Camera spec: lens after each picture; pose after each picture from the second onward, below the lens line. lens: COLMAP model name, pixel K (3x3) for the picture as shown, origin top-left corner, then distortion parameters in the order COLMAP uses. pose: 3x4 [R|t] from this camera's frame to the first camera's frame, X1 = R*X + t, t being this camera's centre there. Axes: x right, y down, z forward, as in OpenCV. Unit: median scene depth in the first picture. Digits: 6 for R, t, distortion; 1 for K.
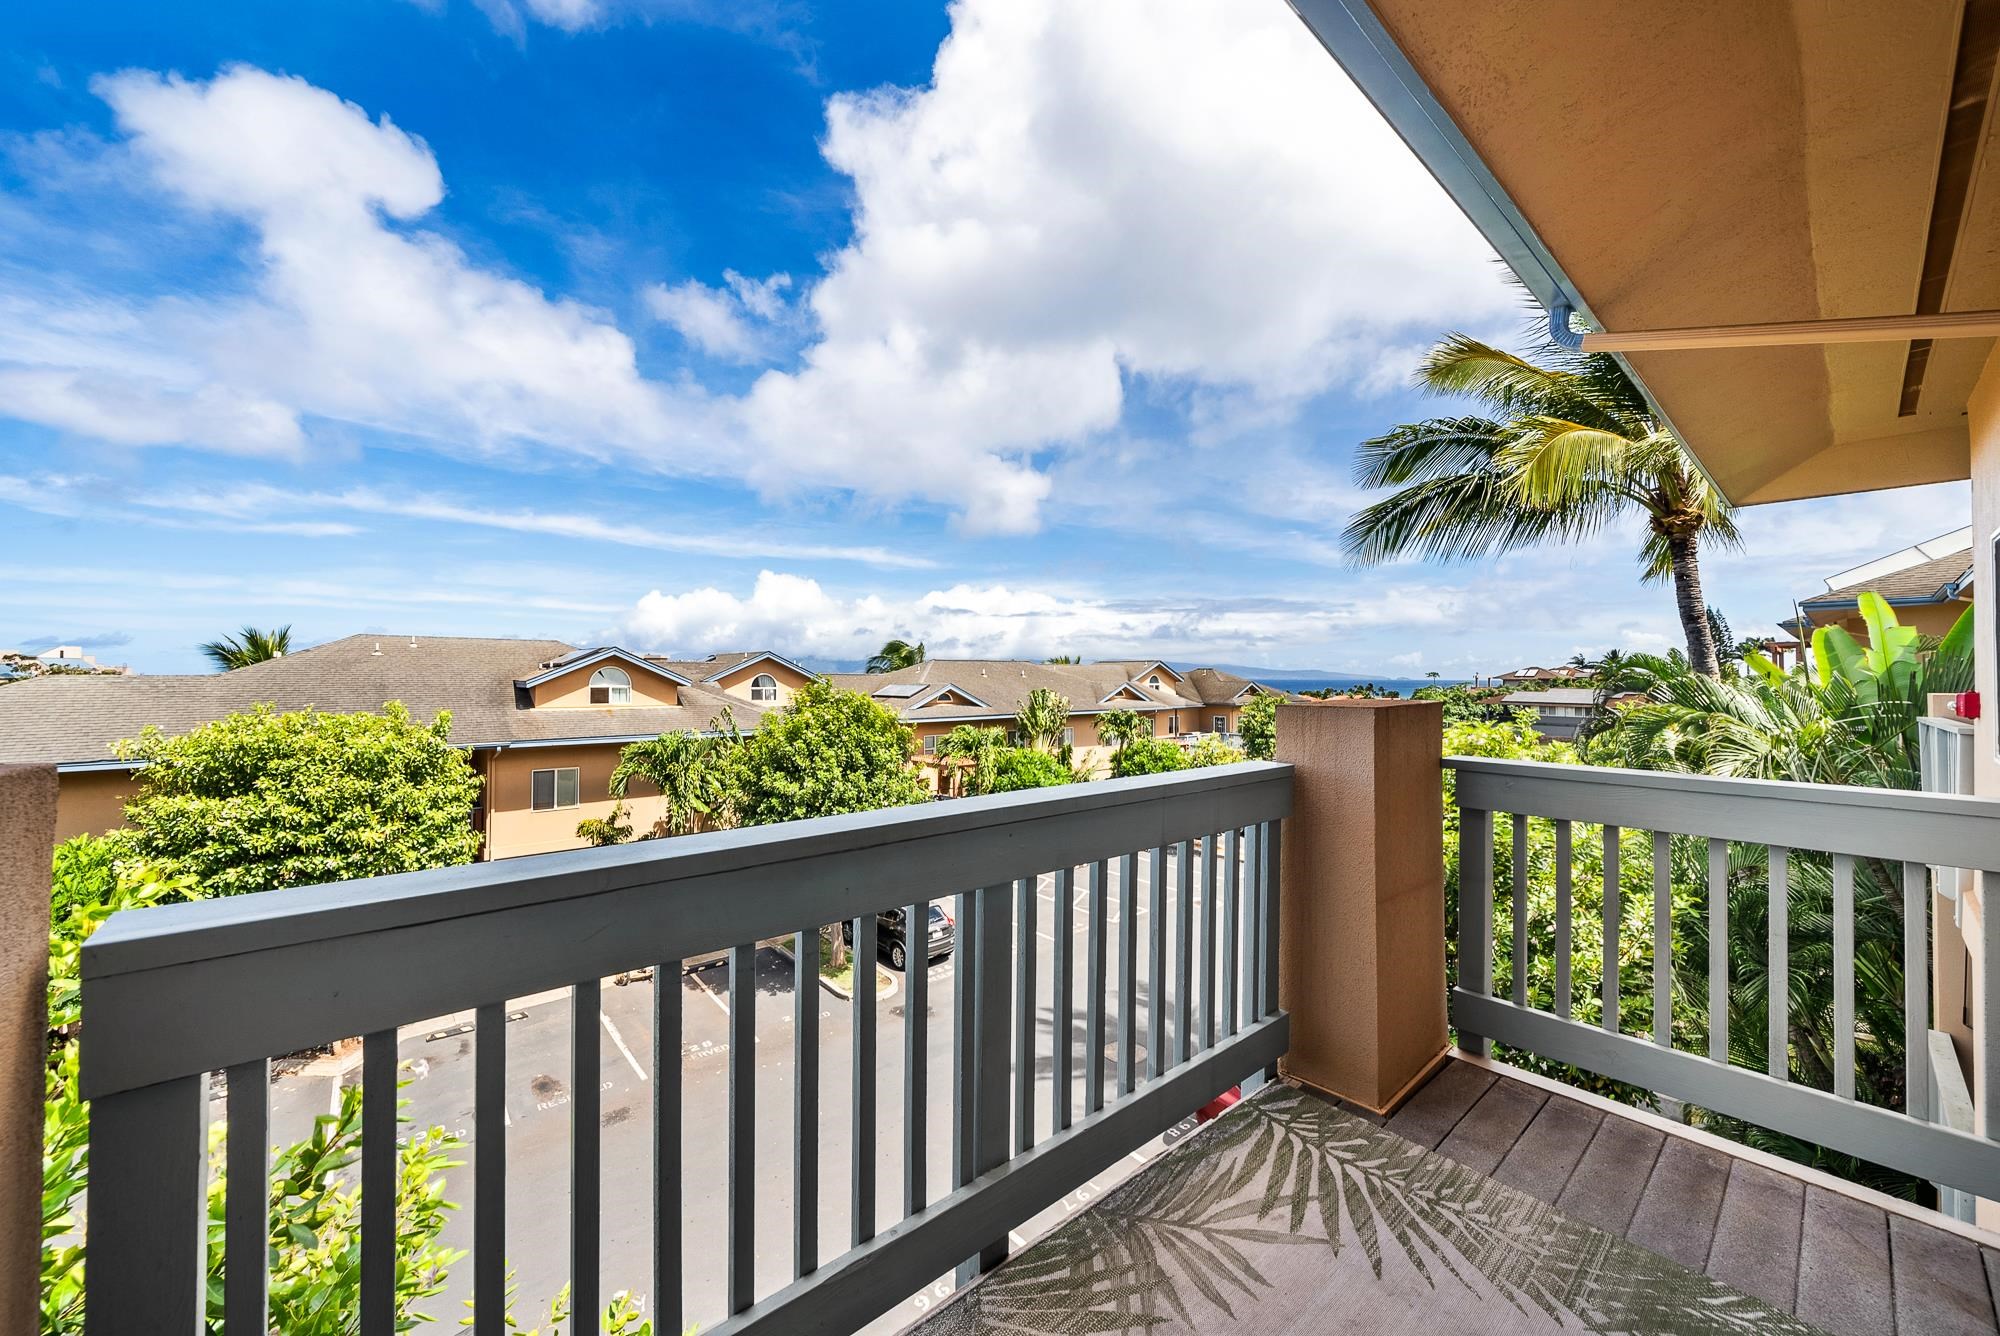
lens RADIAL K [[755.6, 0, 1004.2], [0, 755.6, 676.4], [0, 0, 1]] dist [-0.002730, 0.000370]
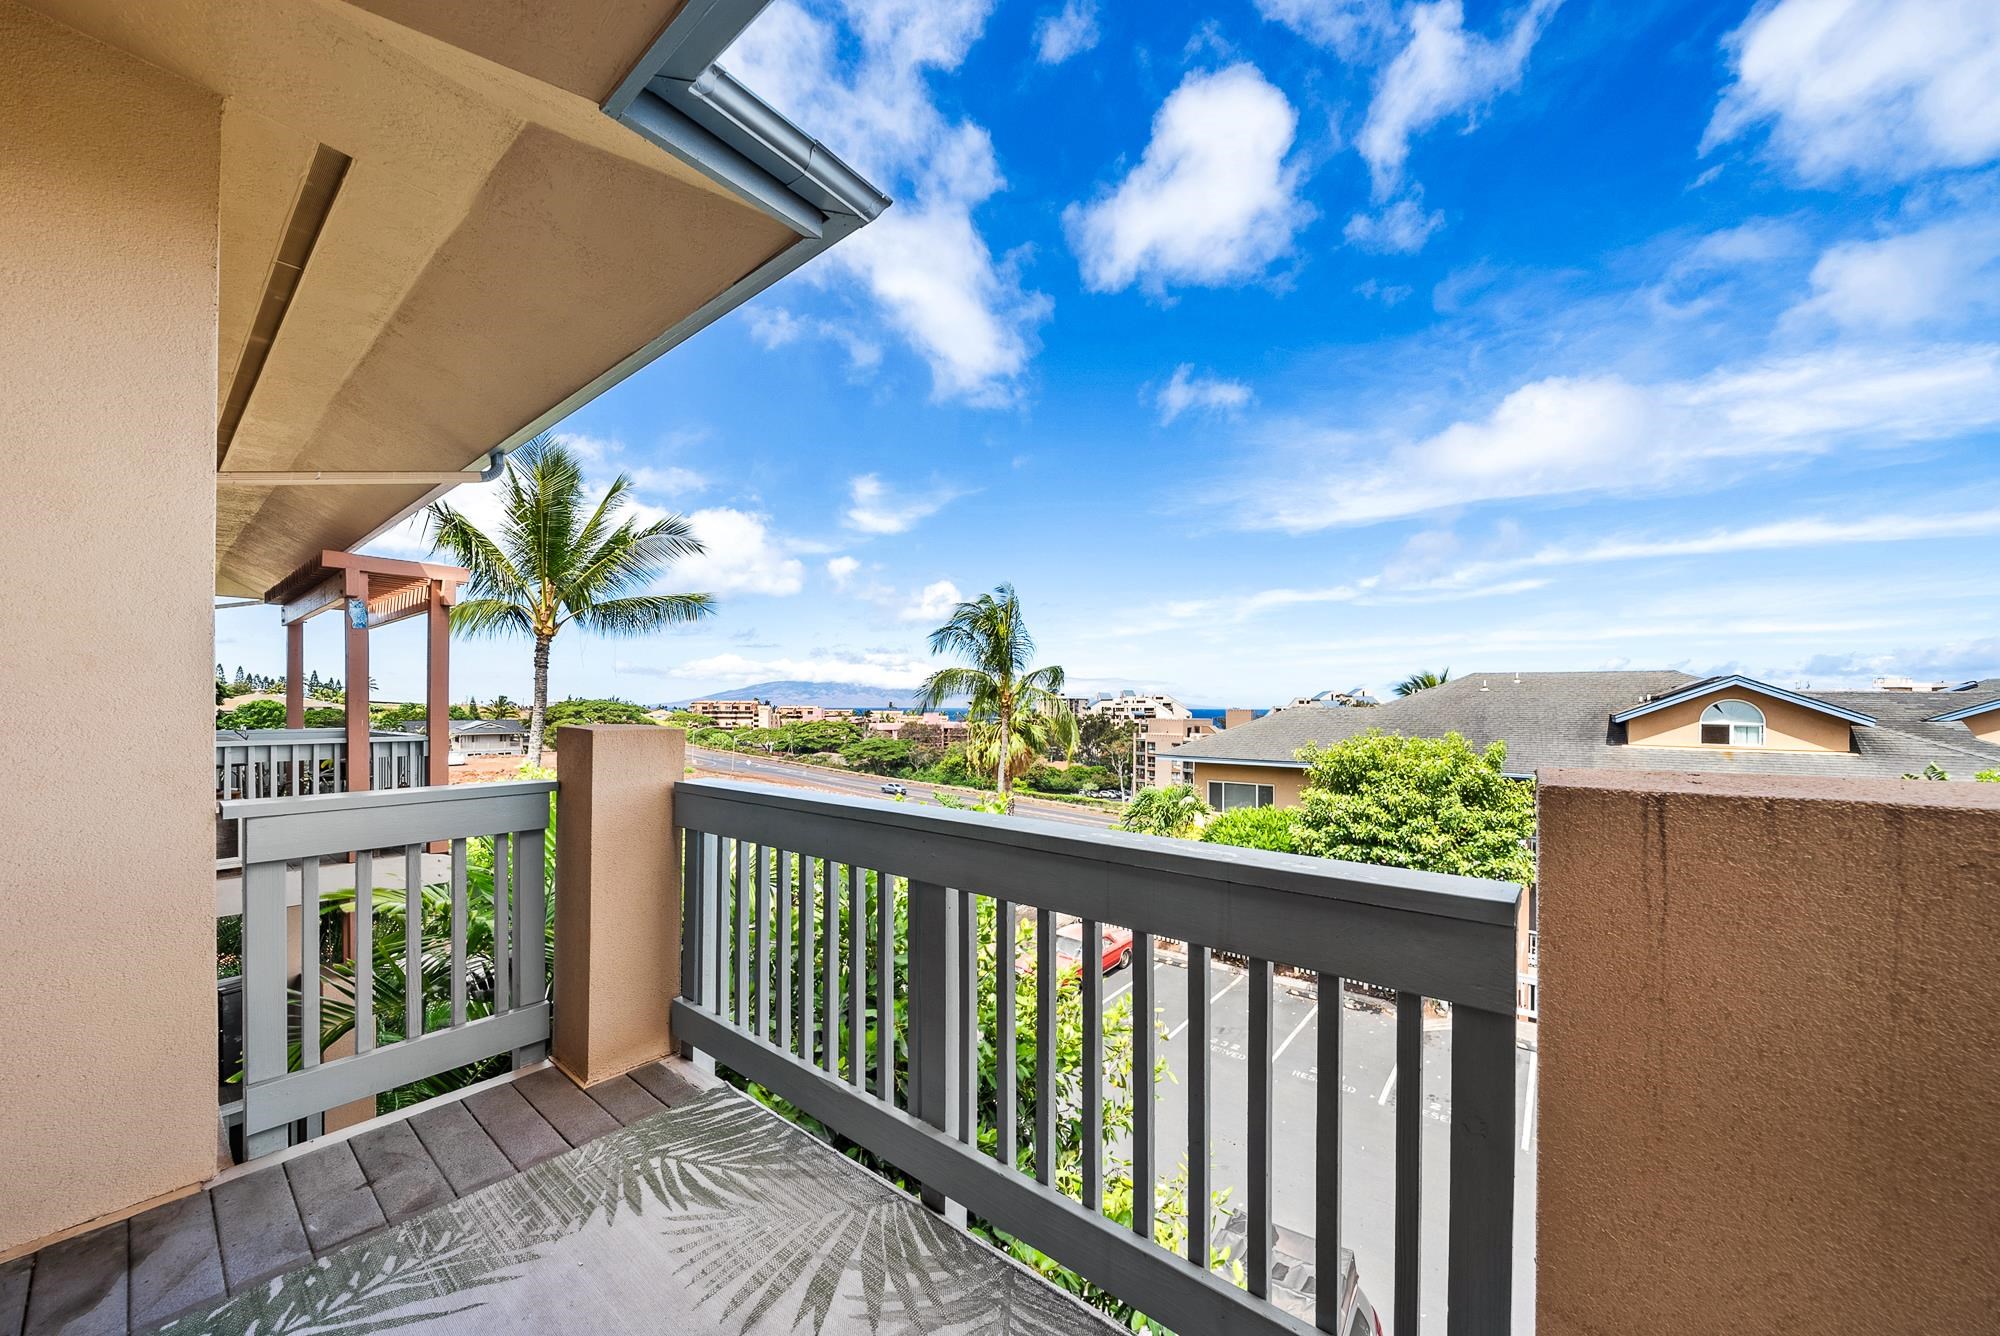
lens RADIAL K [[705.8, 0, 994.1], [0, 705.8, 701.5], [0, 0, 1]] dist [-0.000441, 0.000029]
pose [[0.178487, -0.003591, -0.983936, 0.118019], [-0.008670, 0.999949, -0.005222, -0.000042], [0.983904, 0.009463, 0.178447, 0.097134]]
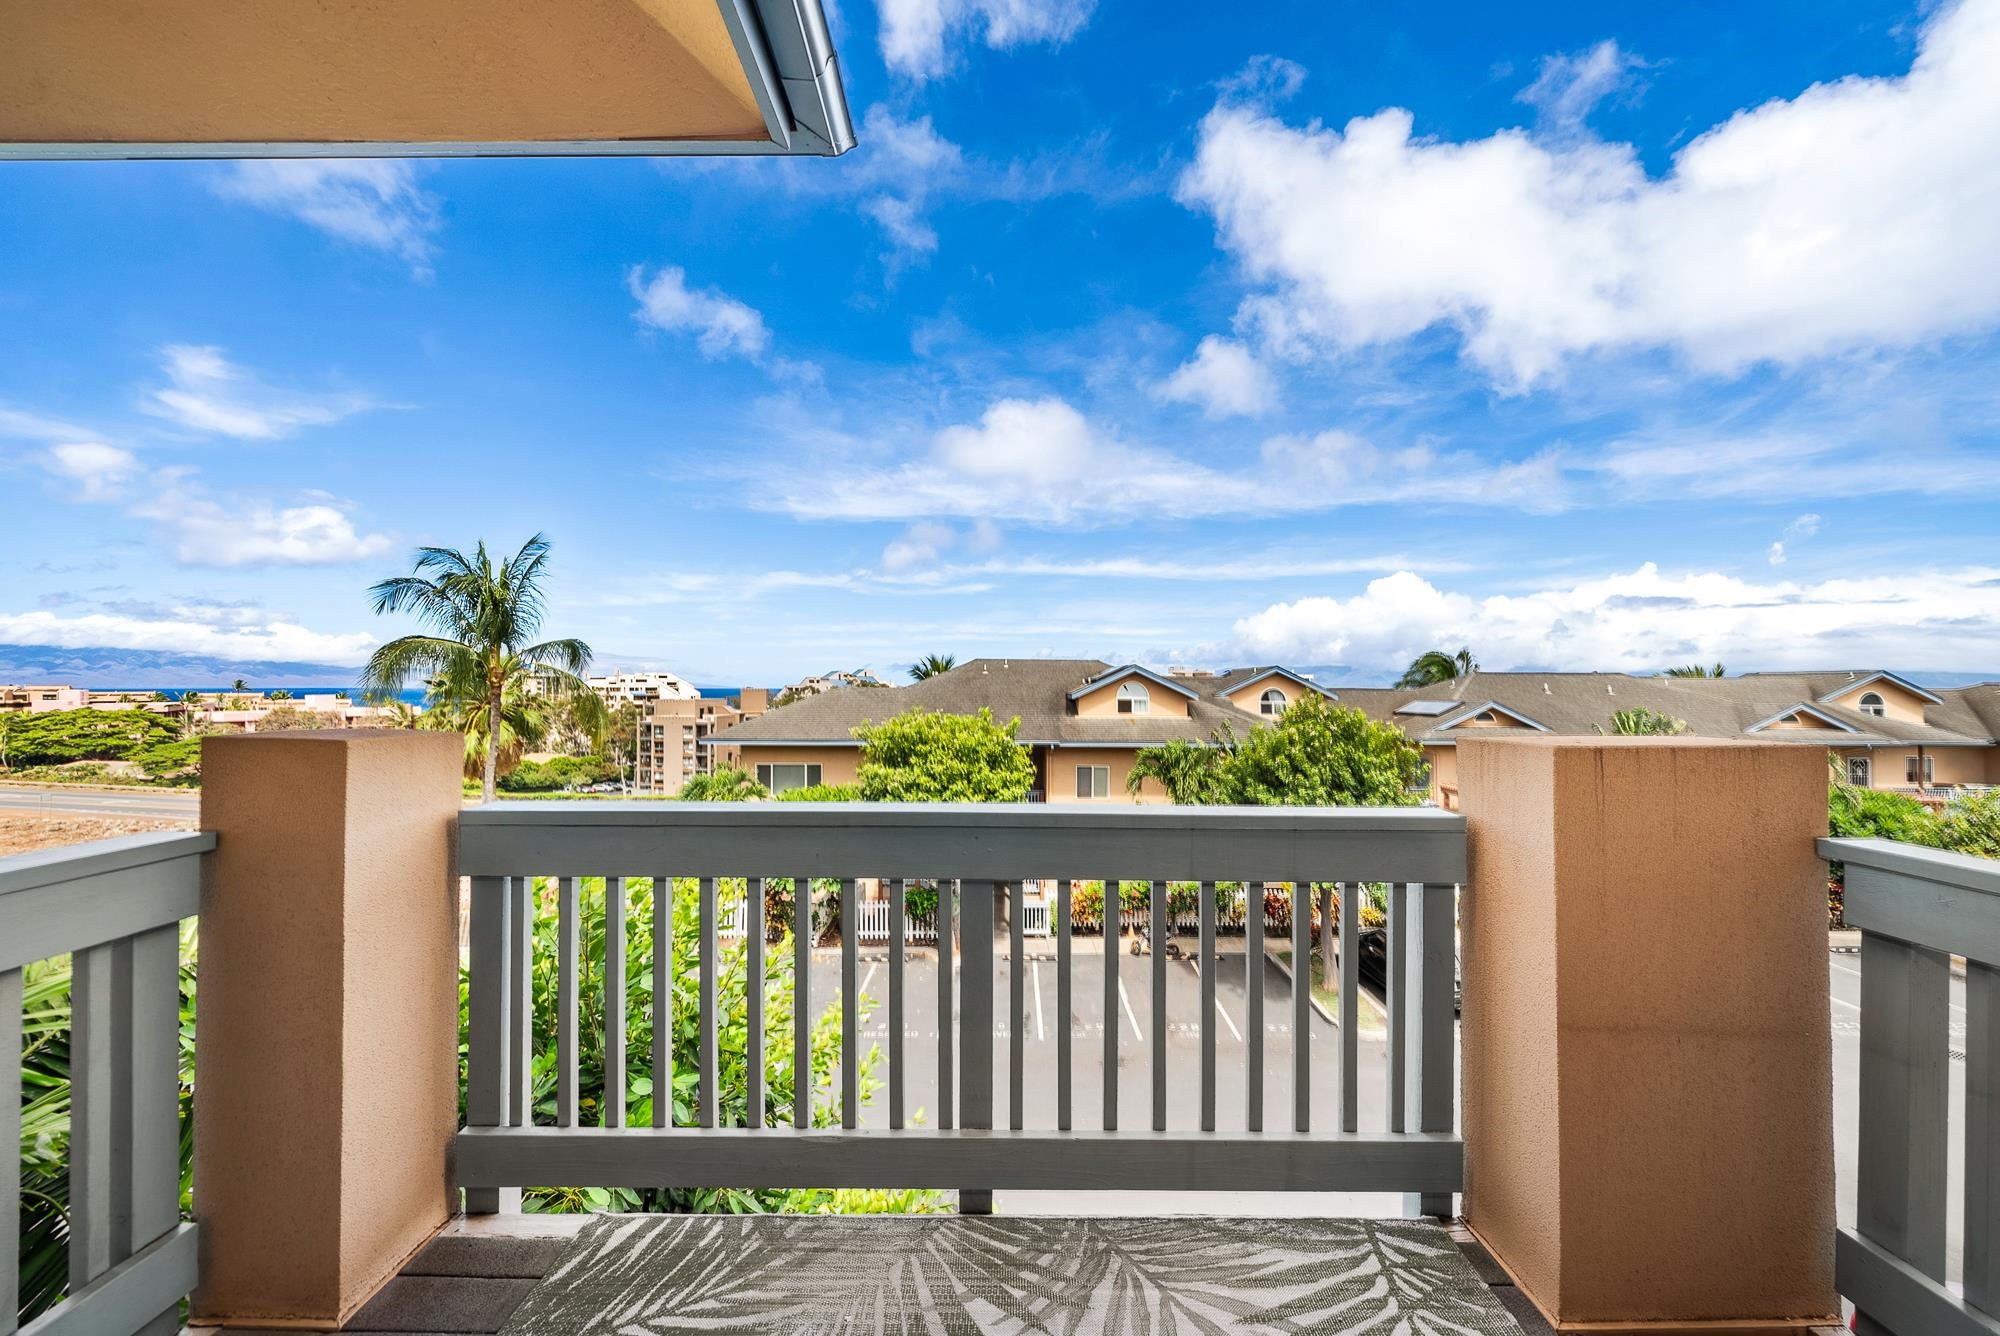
lens RADIAL K [[714.6, 0, 995.0], [0, 714.6, 631.6], [0, 0, 1]] dist [0.000100, 0.000127]
pose [[0.748164, -0.047891, -0.661784, 0.084770], [-0.006059, 0.996857, -0.078989, -0.002753], [0.663486, 0.063107, 0.745522, 0.015759]]
